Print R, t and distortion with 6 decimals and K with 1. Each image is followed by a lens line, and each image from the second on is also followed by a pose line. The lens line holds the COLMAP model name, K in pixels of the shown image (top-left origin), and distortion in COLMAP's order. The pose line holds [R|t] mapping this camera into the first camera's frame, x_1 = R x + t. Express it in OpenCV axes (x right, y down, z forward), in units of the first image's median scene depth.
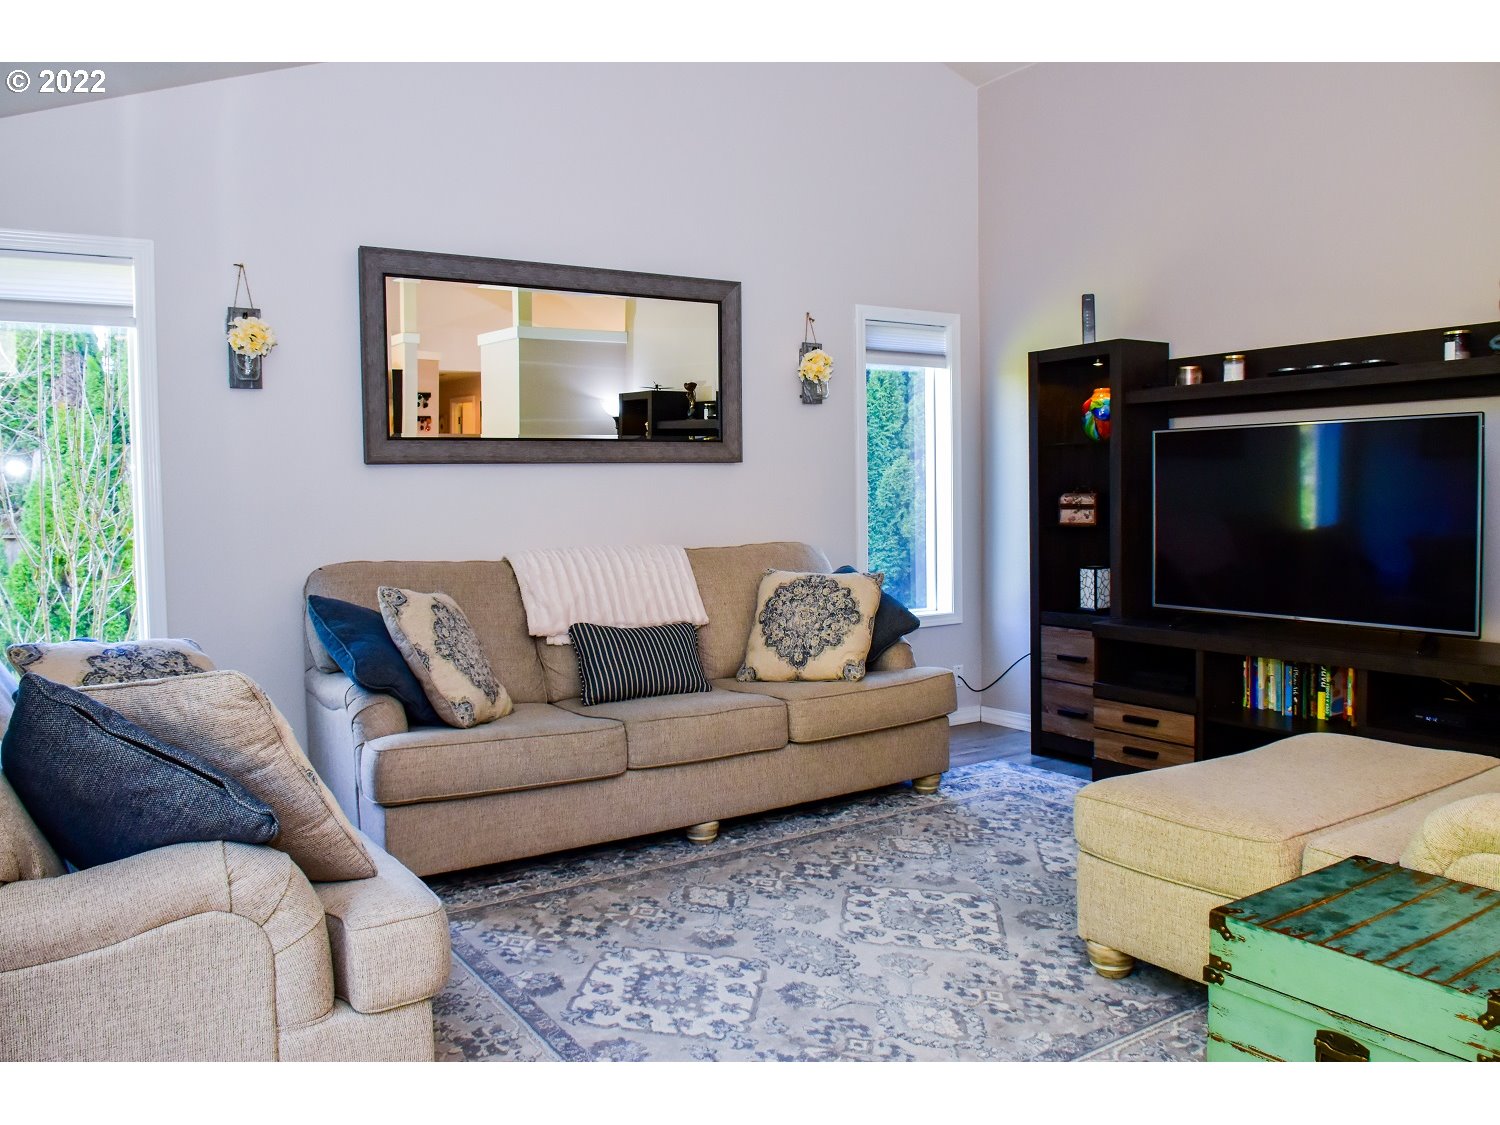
lens RADIAL K [[1243.4, 0, 750.5], [0, 1243.4, 542.1], [0, 0, 1]] dist [-0.053353, -0.001619]
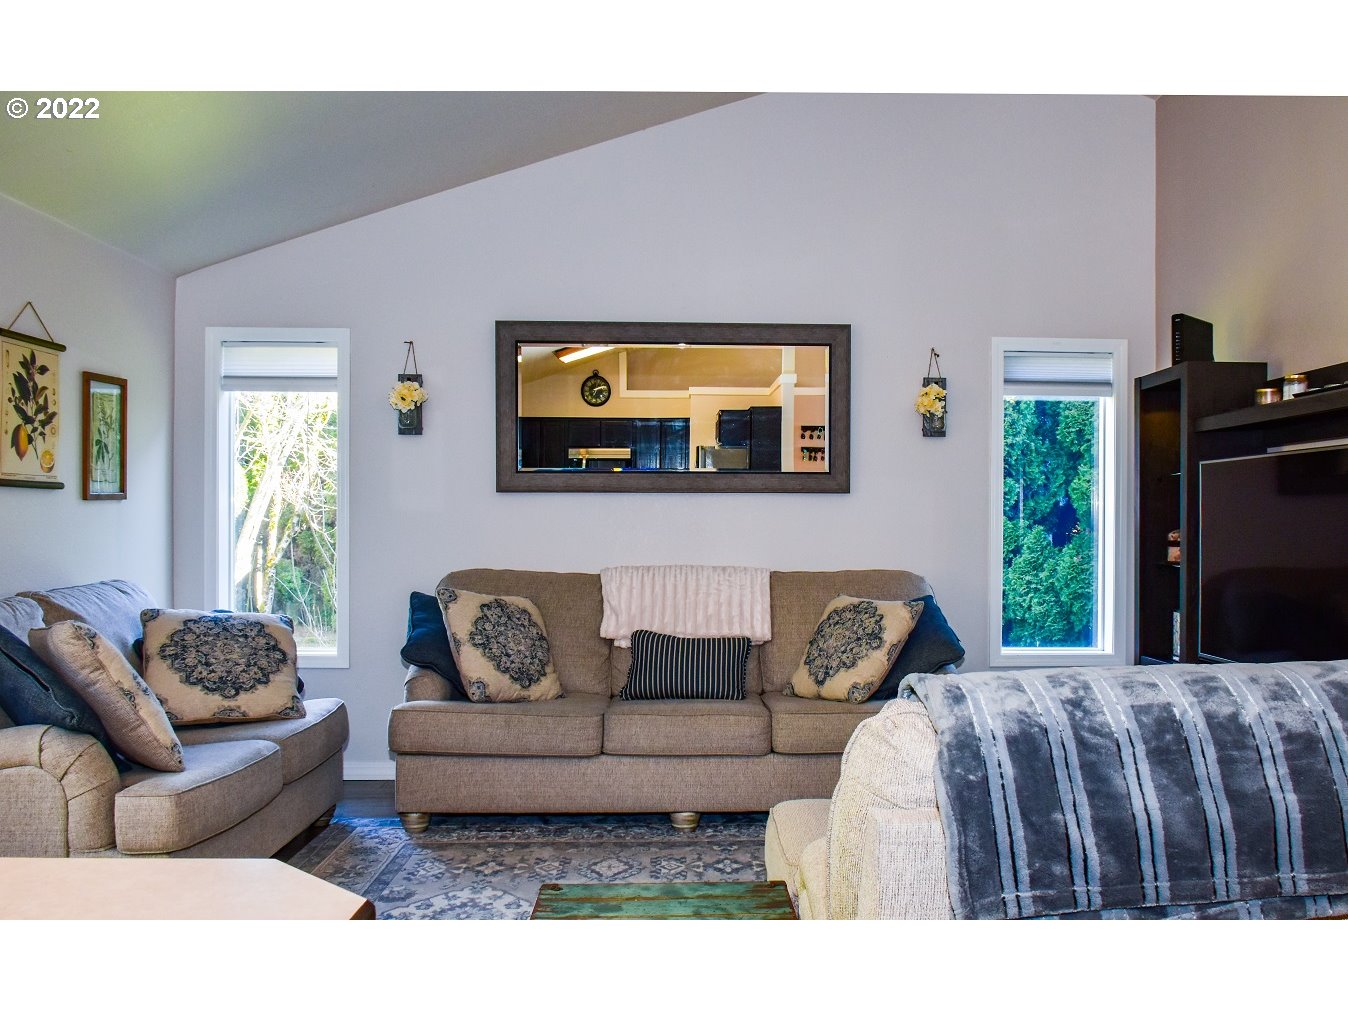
lens RADIAL K [[1240.4, 0, 674.0], [0, 1240.4, 505.5], [0, 0, 1]] dist [-0.056328, 0.007349]
pose [[0.840784, 0.013148, -0.541210, 0.570066], [-0.040396, 0.998442, -0.038500, -0.008591], [0.539861, 0.054233, 0.840005, 0.038332]]
